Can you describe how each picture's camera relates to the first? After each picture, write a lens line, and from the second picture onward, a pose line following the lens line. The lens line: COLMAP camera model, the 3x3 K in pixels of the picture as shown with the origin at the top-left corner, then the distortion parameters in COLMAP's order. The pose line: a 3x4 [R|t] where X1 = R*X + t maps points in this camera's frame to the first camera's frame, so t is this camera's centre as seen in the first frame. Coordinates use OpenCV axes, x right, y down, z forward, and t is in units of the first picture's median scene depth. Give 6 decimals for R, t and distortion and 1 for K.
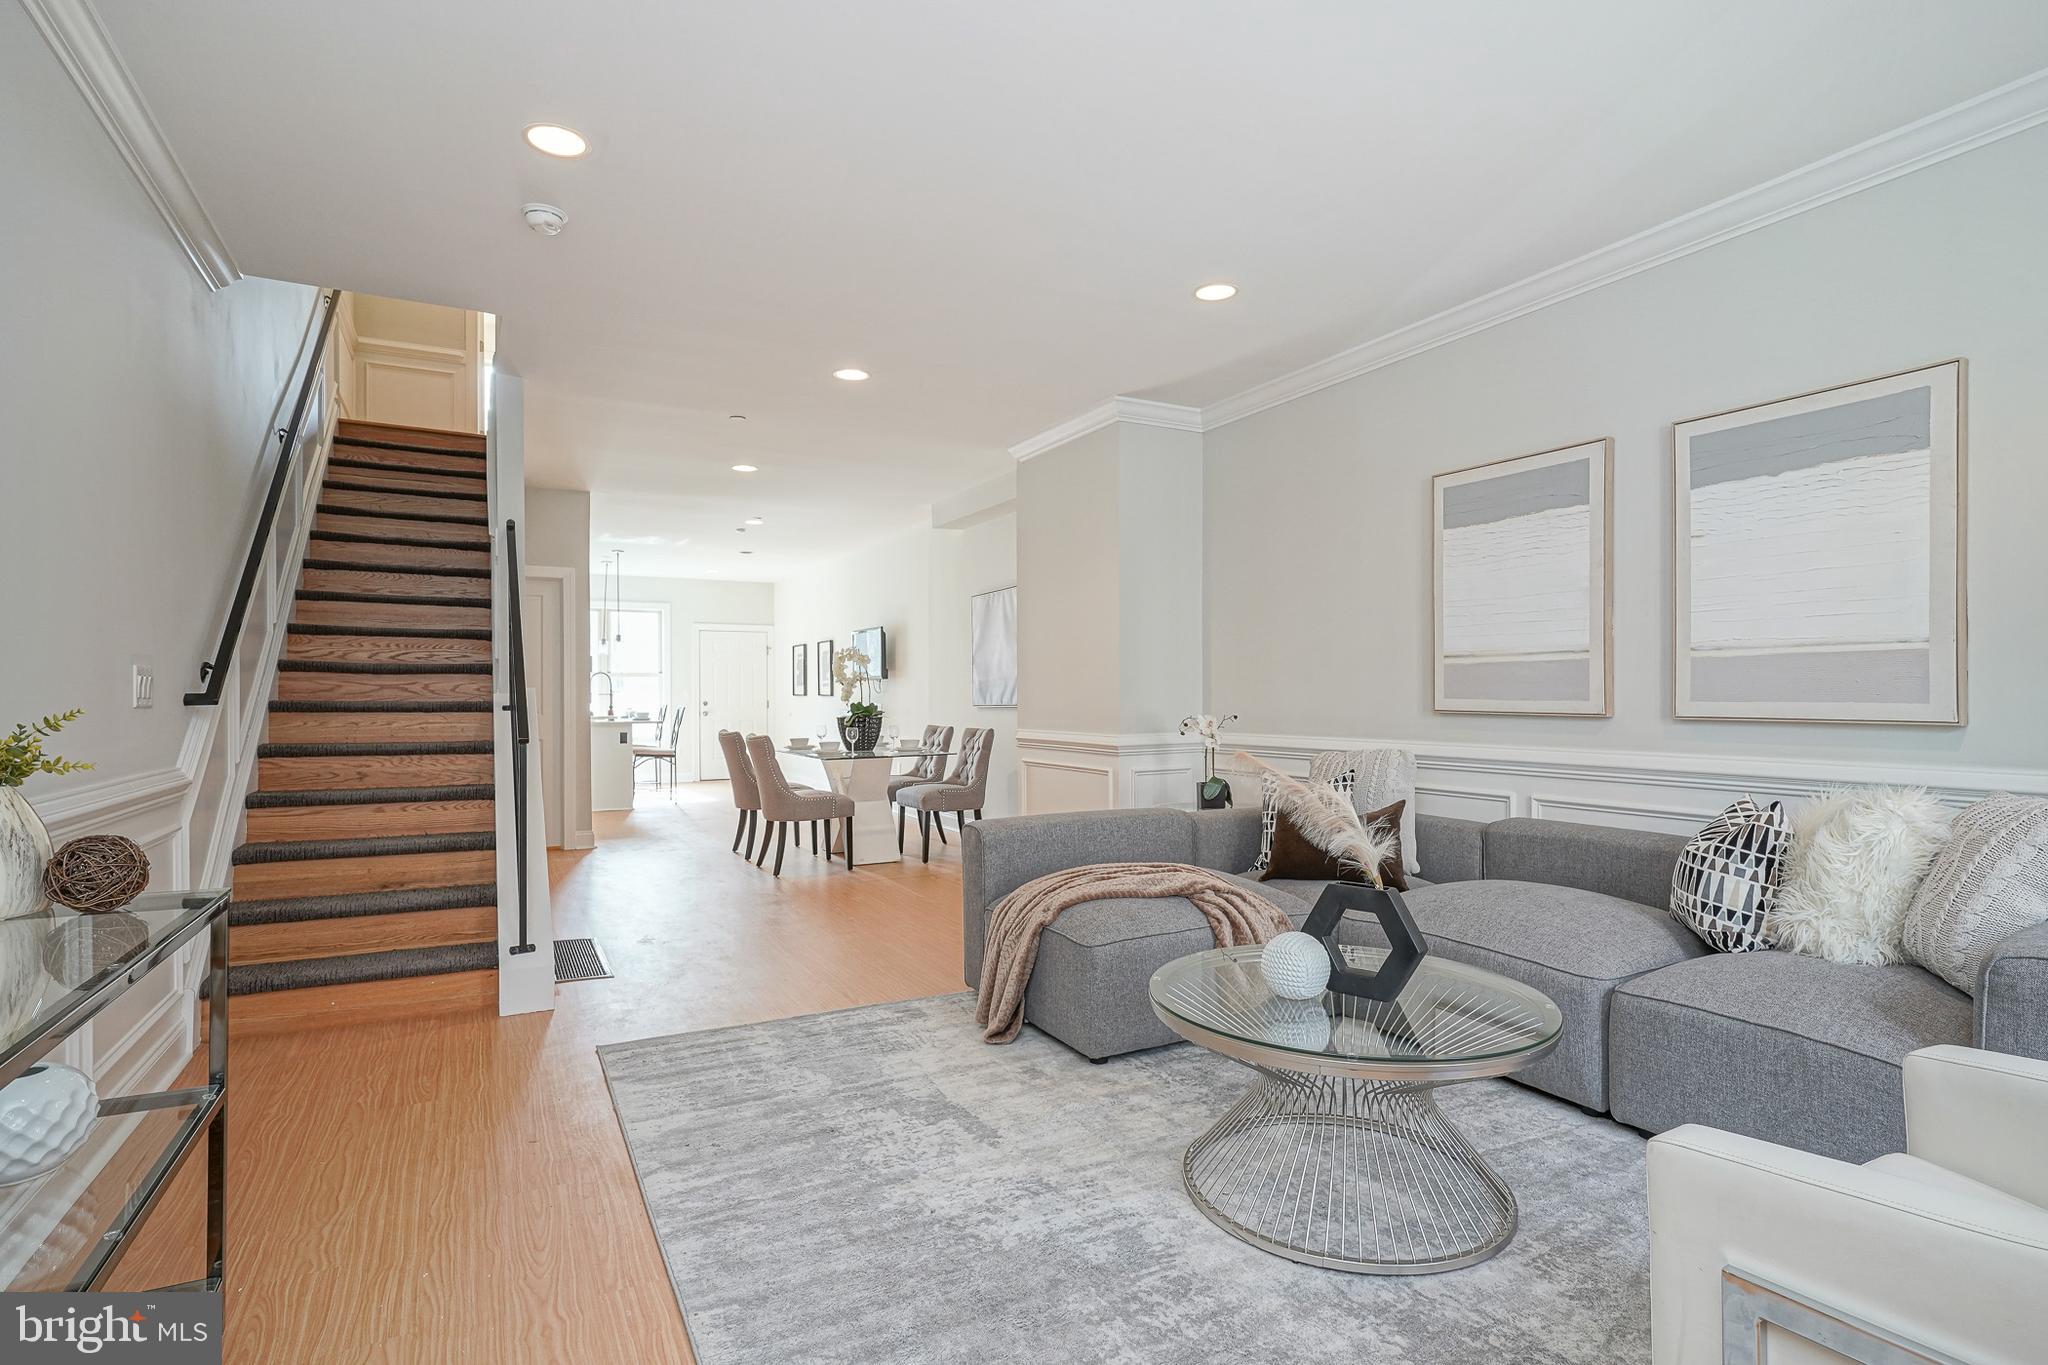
lens RADIAL K [[1005.0, 0, 1024.7], [0, 1005.0, 701.8], [0, 0, 1]] dist [-0.004243, 0.002722]
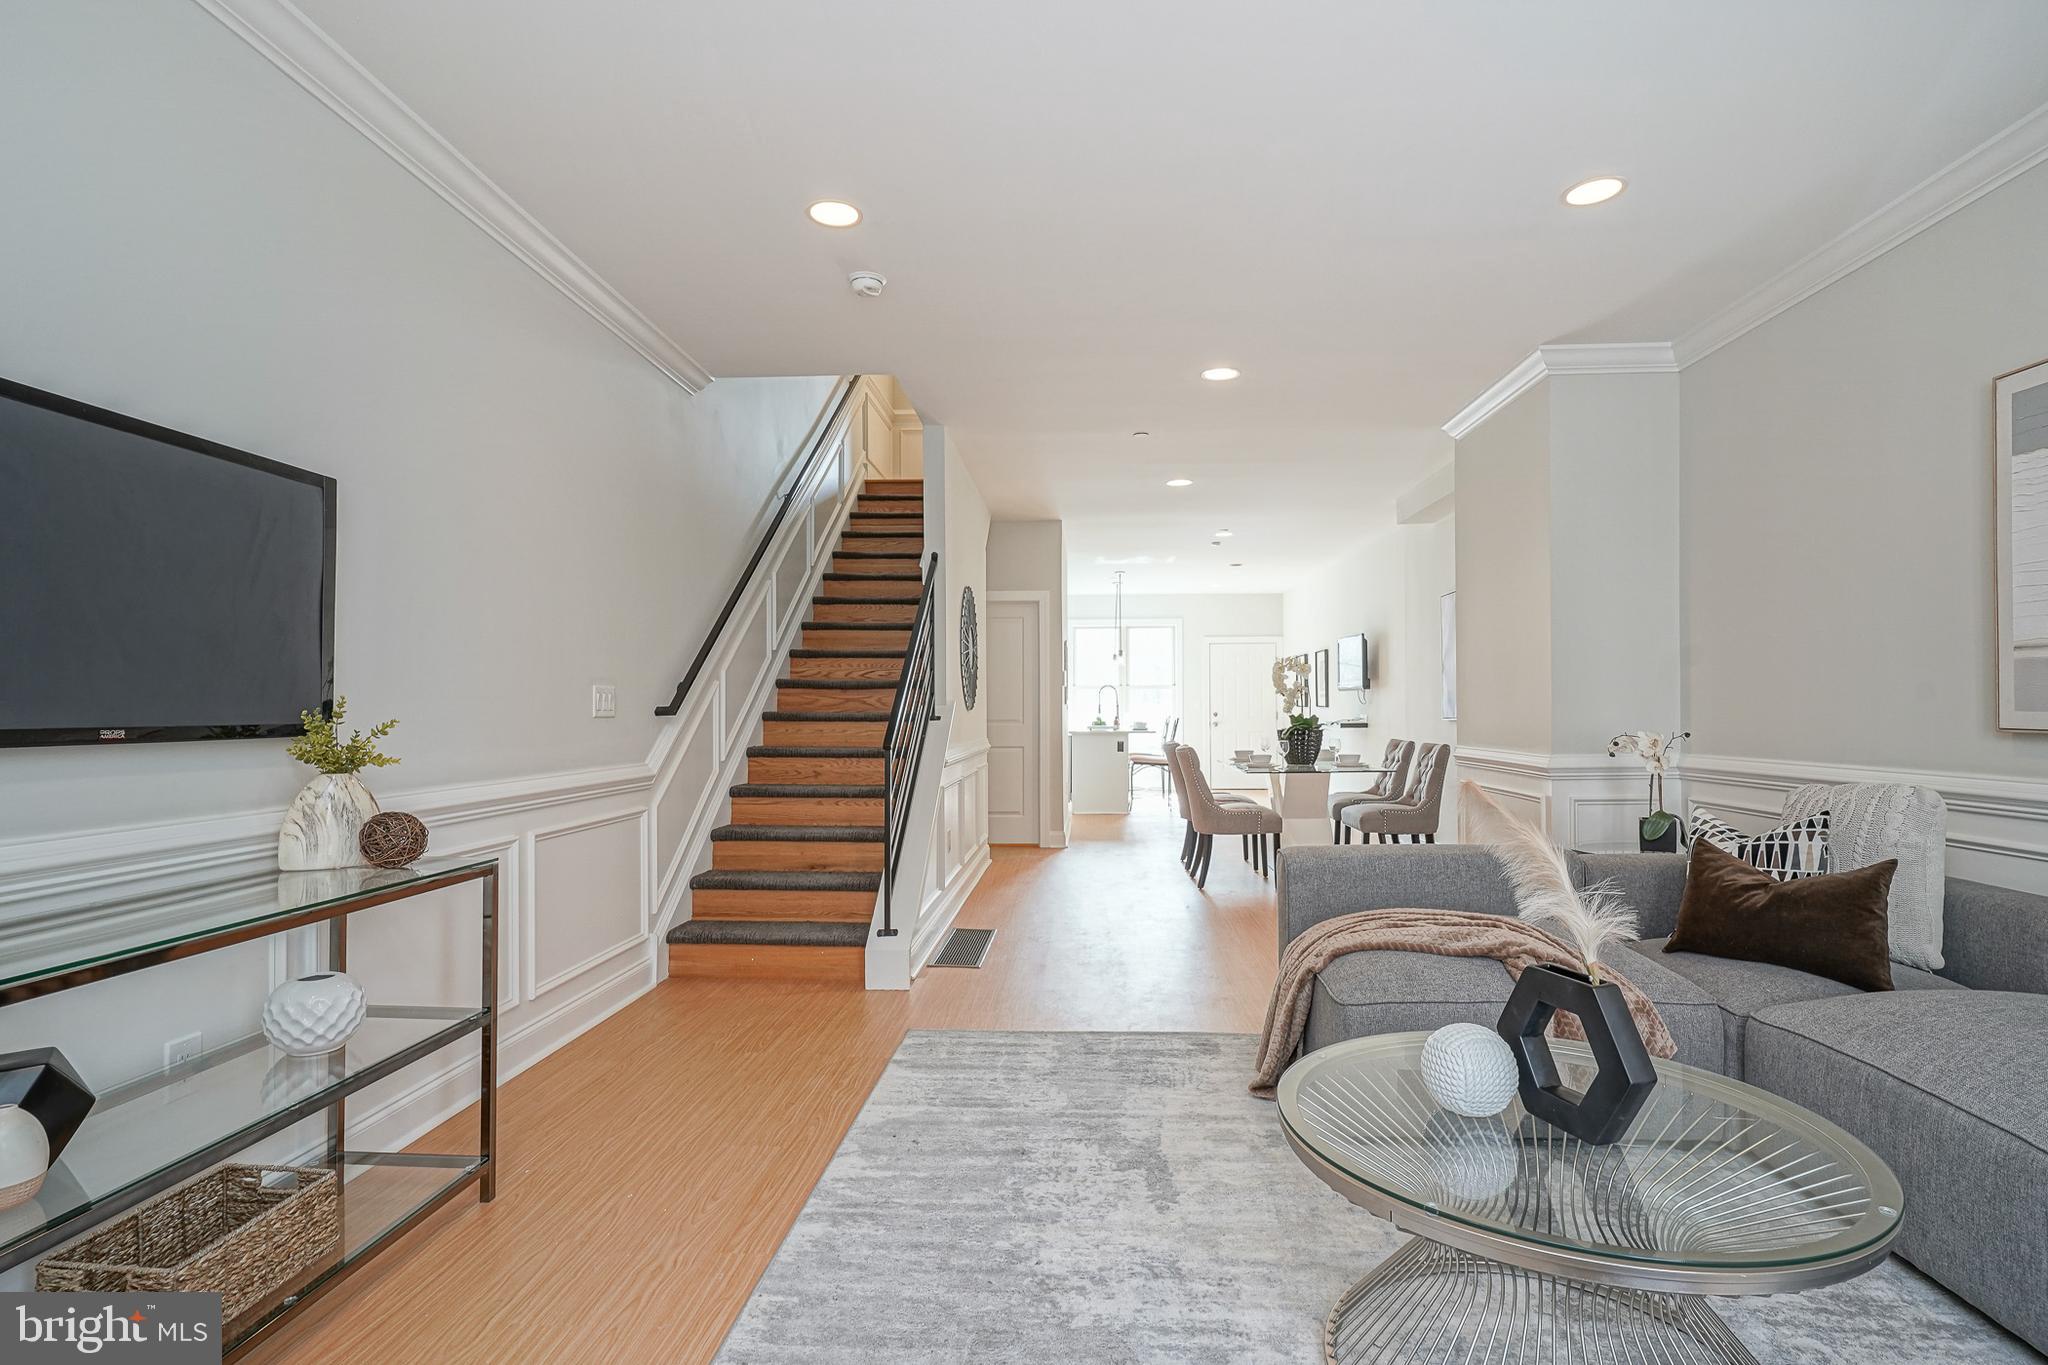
lens RADIAL K [[1005.0, 0, 1054.7], [0, 1005.0, 704.5], [0, 0, 1]] dist [-0.004243, 0.002722]
pose [[0.861393, -0.002394, -0.507934, 0.207371], [-0.001695, 0.999970, -0.007587, -0.001411], [0.507937, 0.007396, 0.861363, 0.106396]]
